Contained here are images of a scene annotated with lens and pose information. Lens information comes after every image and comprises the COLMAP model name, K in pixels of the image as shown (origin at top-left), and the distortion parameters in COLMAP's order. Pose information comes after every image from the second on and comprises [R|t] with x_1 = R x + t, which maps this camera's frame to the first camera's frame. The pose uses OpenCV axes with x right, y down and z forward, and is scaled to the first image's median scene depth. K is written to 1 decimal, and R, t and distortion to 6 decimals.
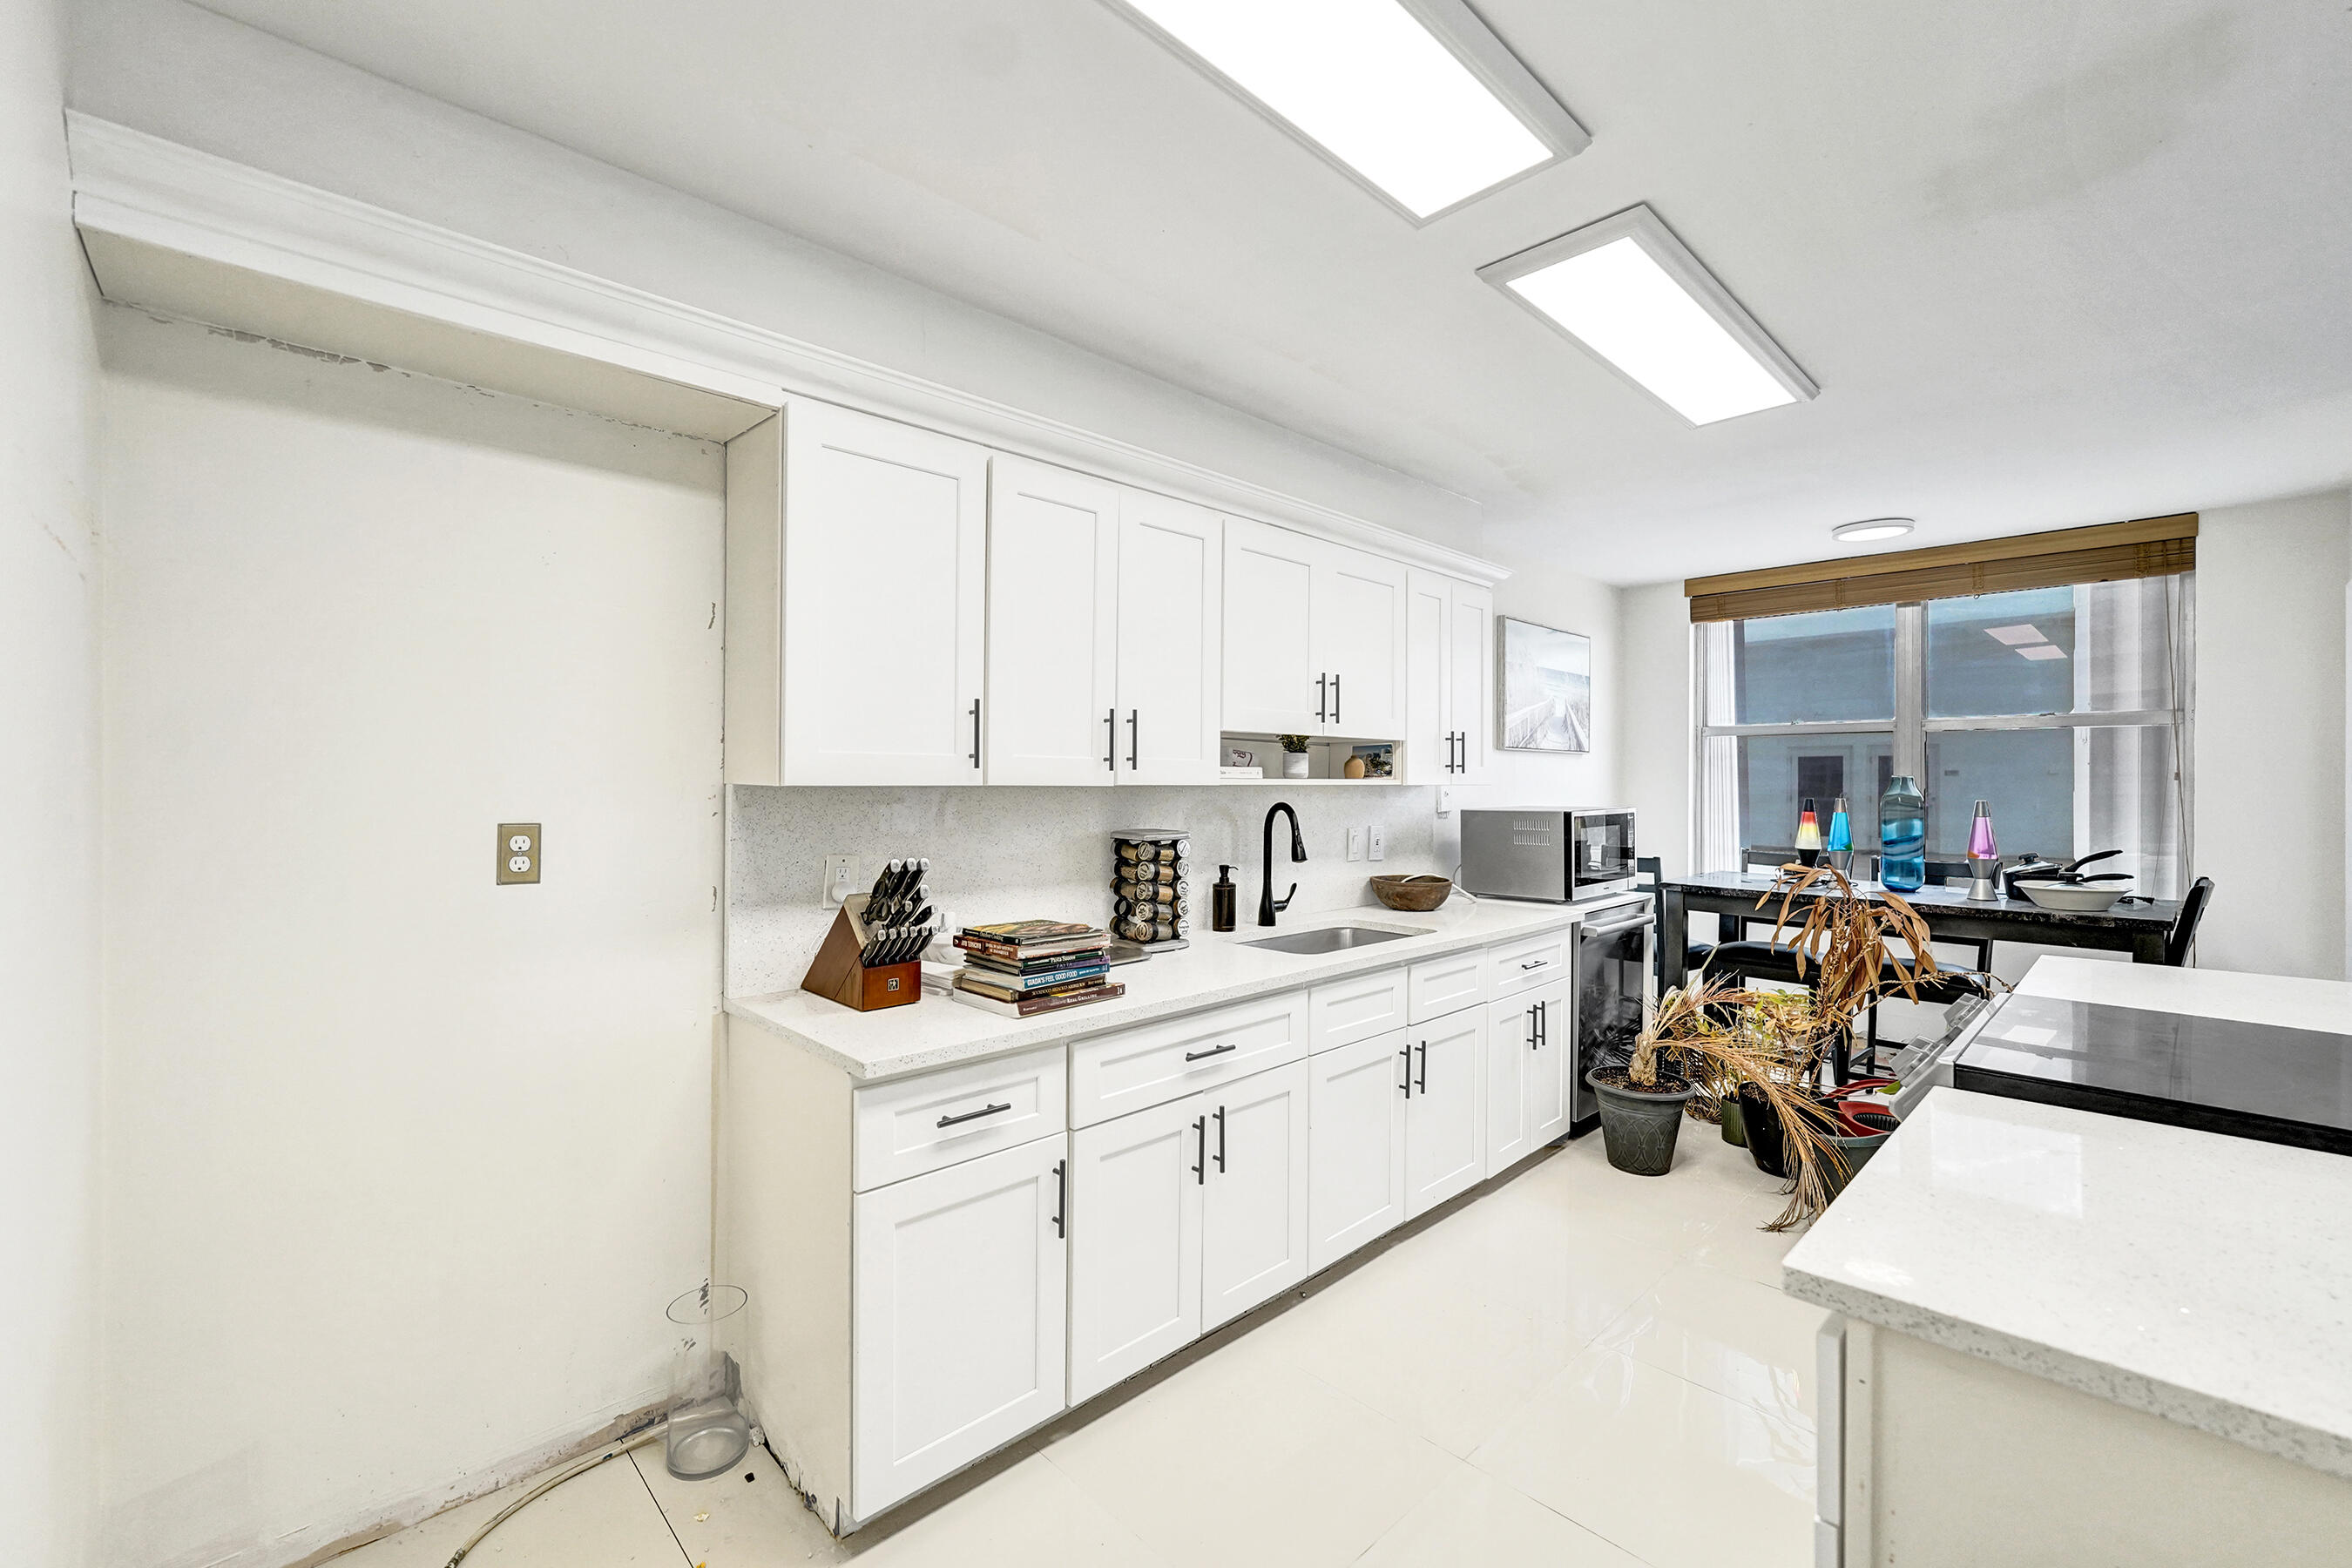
lens RADIAL K [[979.1, 0, 1165.8], [0, 979.1, 786.2], [0, 0, 1]] dist [-0.011334, 0.003478]
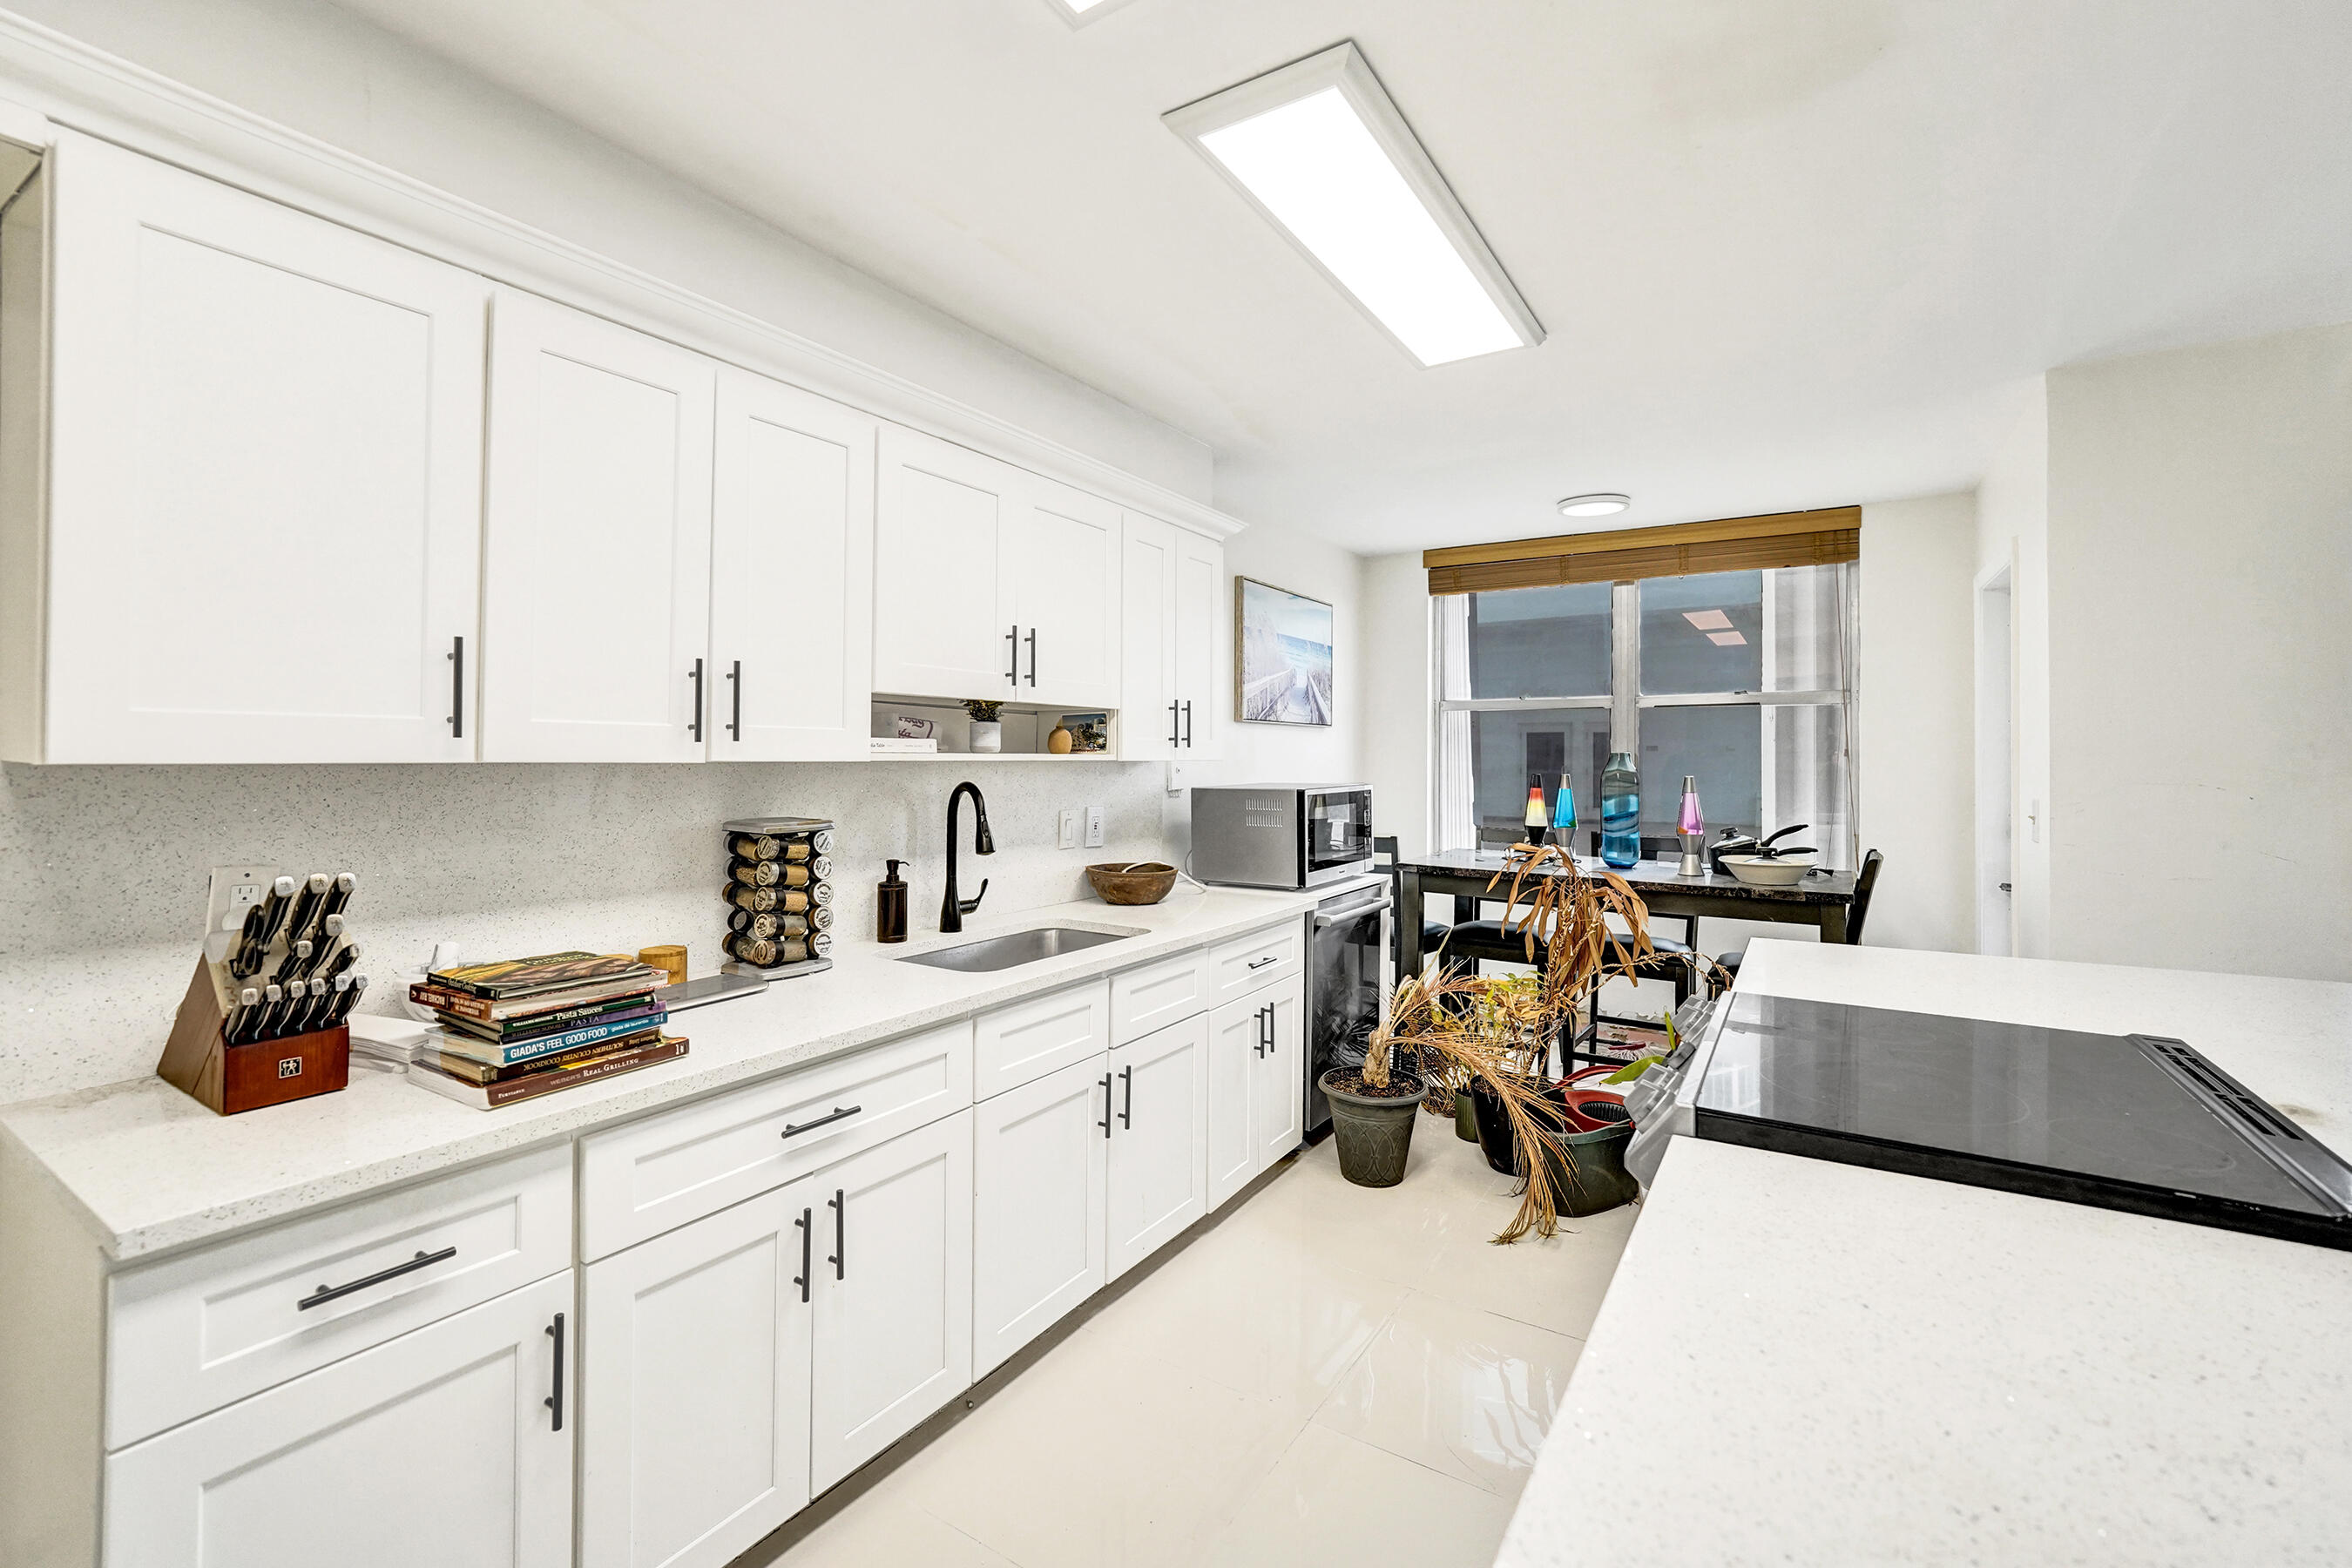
lens RADIAL K [[1002.5, 0, 1177.3], [0, 1002.5, 751.8], [0, 0, 1]] dist [-0.003355, 0.000197]
pose [[0.971824, 0.002910, 0.235690, 0.106169], [-0.001137, 0.999970, -0.007660, -0.002844], [-0.235705, 0.007176, 0.971798, 0.158937]]
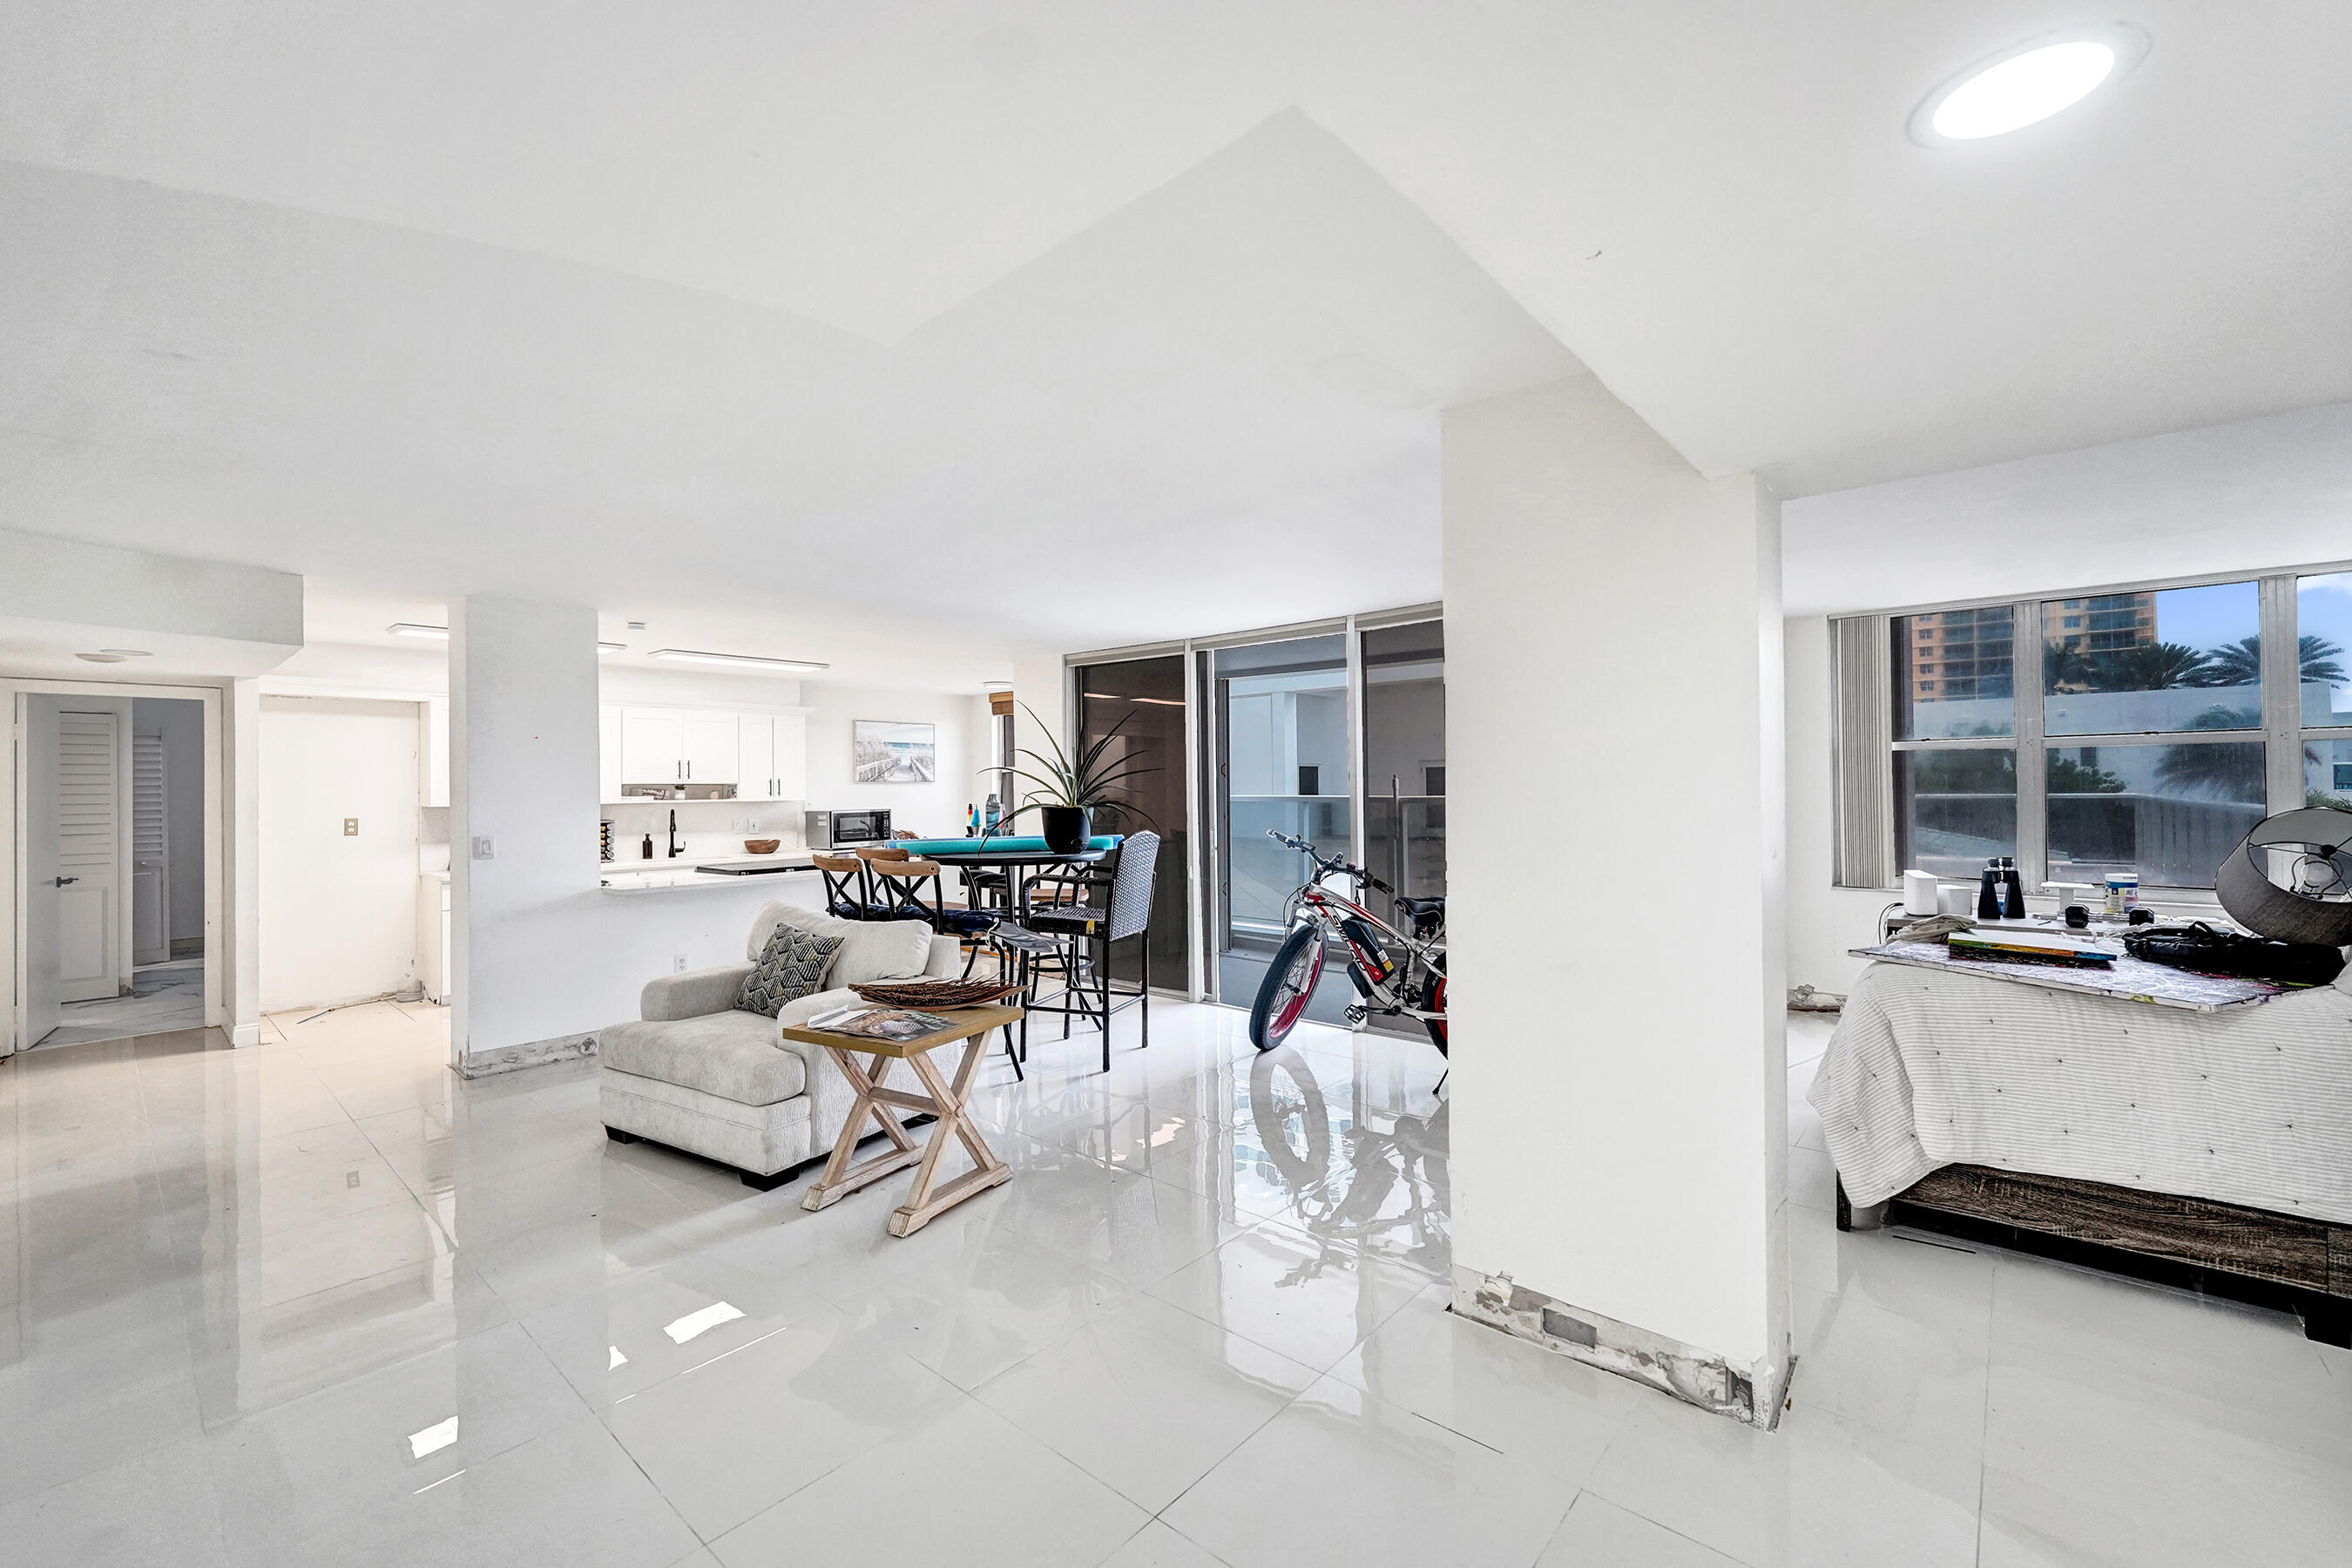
lens RADIAL K [[966.9, 0, 1167.8], [0, 966.9, 782.1], [0, 0, 1]] dist [-0.009012, 0.001585]
pose [[0.995783, -0.013365, 0.090765, 1.380560], [0.014507, 0.999824, -0.011936, -0.006768], [-0.090589, 0.013203, 0.995801, -1.920371]]
